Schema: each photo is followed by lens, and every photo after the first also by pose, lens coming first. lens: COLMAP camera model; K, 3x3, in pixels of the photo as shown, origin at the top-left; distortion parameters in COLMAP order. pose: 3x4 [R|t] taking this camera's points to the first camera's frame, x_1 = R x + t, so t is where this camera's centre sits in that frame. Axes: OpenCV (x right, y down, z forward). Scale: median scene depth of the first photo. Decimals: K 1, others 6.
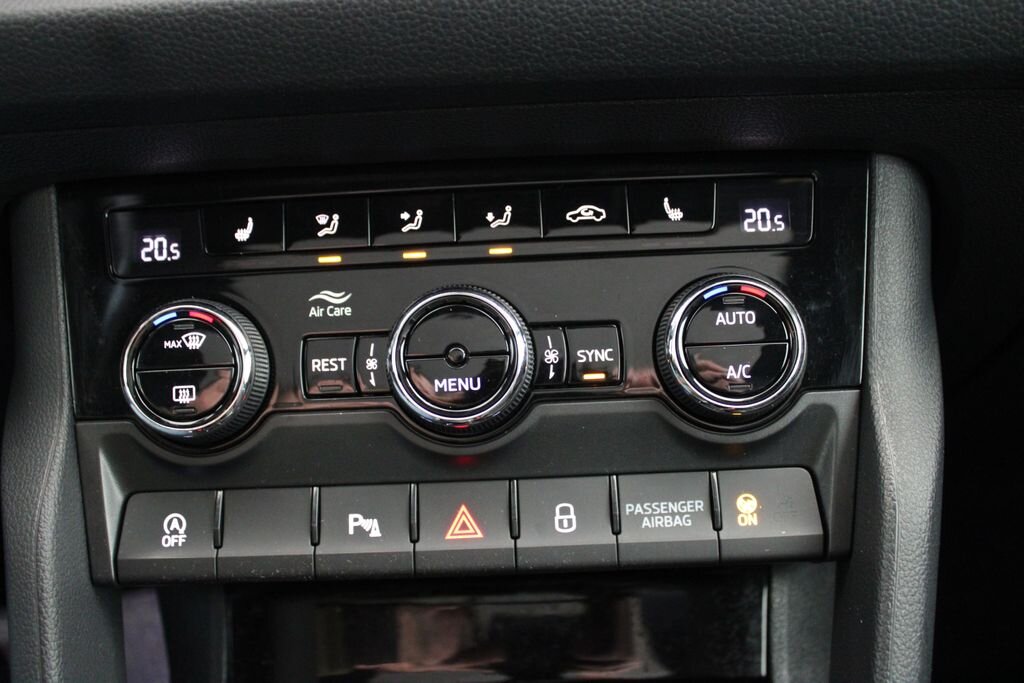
lens RADIAL K [[1042.1, 0, 509.5], [0, 1042.1, 348.1], [0, 0, 1]] dist [-0.081952, 0.000000]
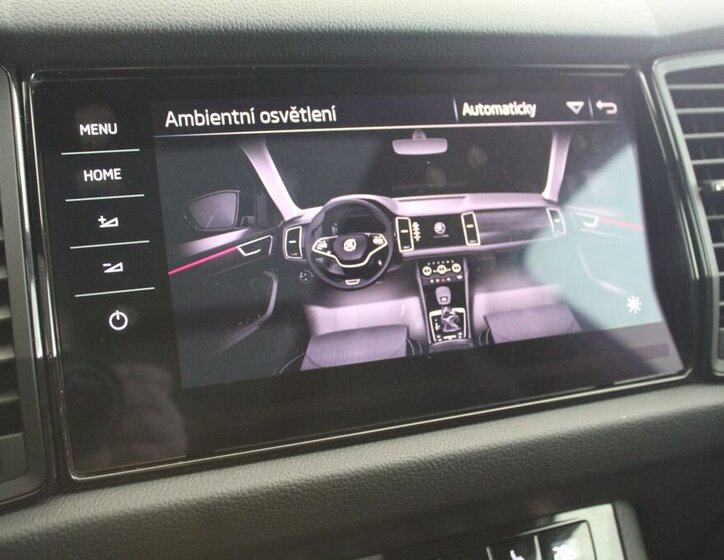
lens RADIAL K [[856.9, 0, 366.4], [0, 856.9, 279.2], [0, 0, 1]] dist [-0.083688, 0.000000]
pose [[0.927676, -0.046957, 0.370421, -0.611701], [0.161442, 0.944978, -0.284521, -0.241896], [-0.336680, 0.323745, 0.884215, -0.240916]]
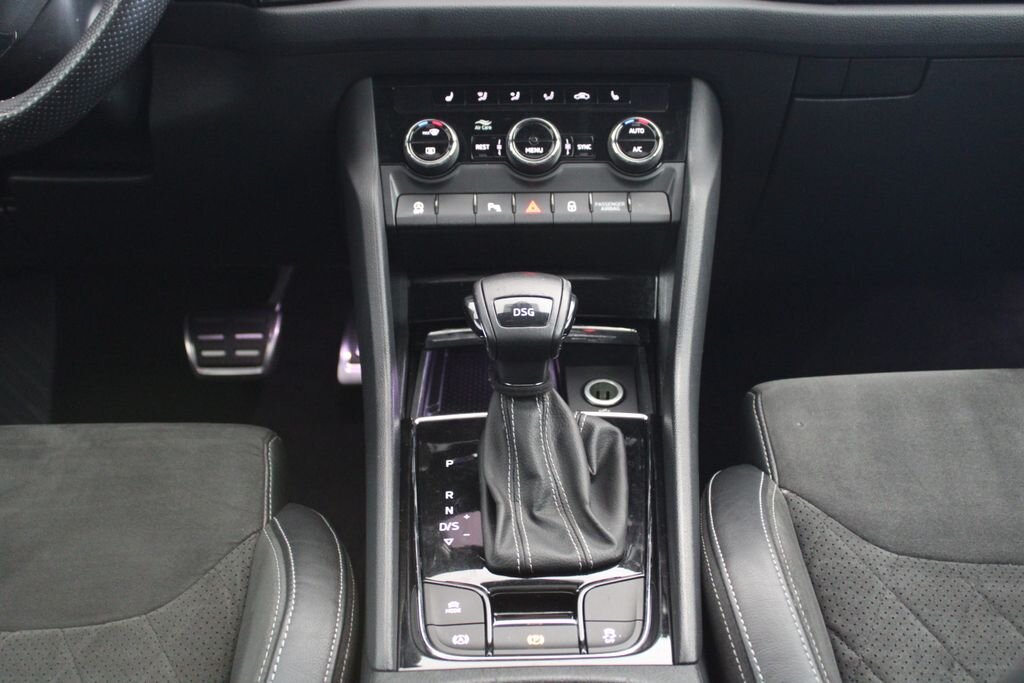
lens RADIAL K [[1220.0, 0, 514.9], [0, 1220.0, 339.1], [0, 0, 1]] dist [-0.081630, 0.000000]
pose [[0.997789, 0.034871, 0.056586, -0.291699], [-0.027875, 0.992377, -0.120042, 1.004723], [-0.060341, 0.118199, 0.991155, -2.306629]]
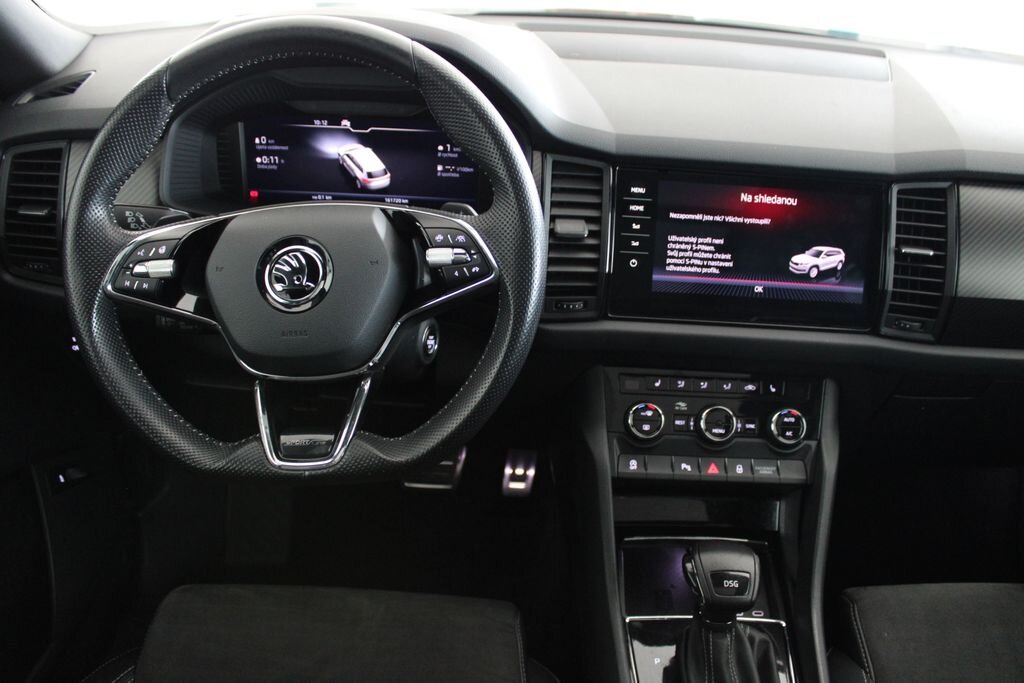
lens RADIAL K [[888.3, 0, 514.5], [0, 888.3, 344.1], [0, 0, 1]] dist [-0.111220, 0.037051]
pose [[0.993347, 0.094862, 0.065291, -1.156788], [-0.090133, 0.993329, -0.071931, 0.021101], [-0.071679, 0.065568, 0.995270, -2.449015]]
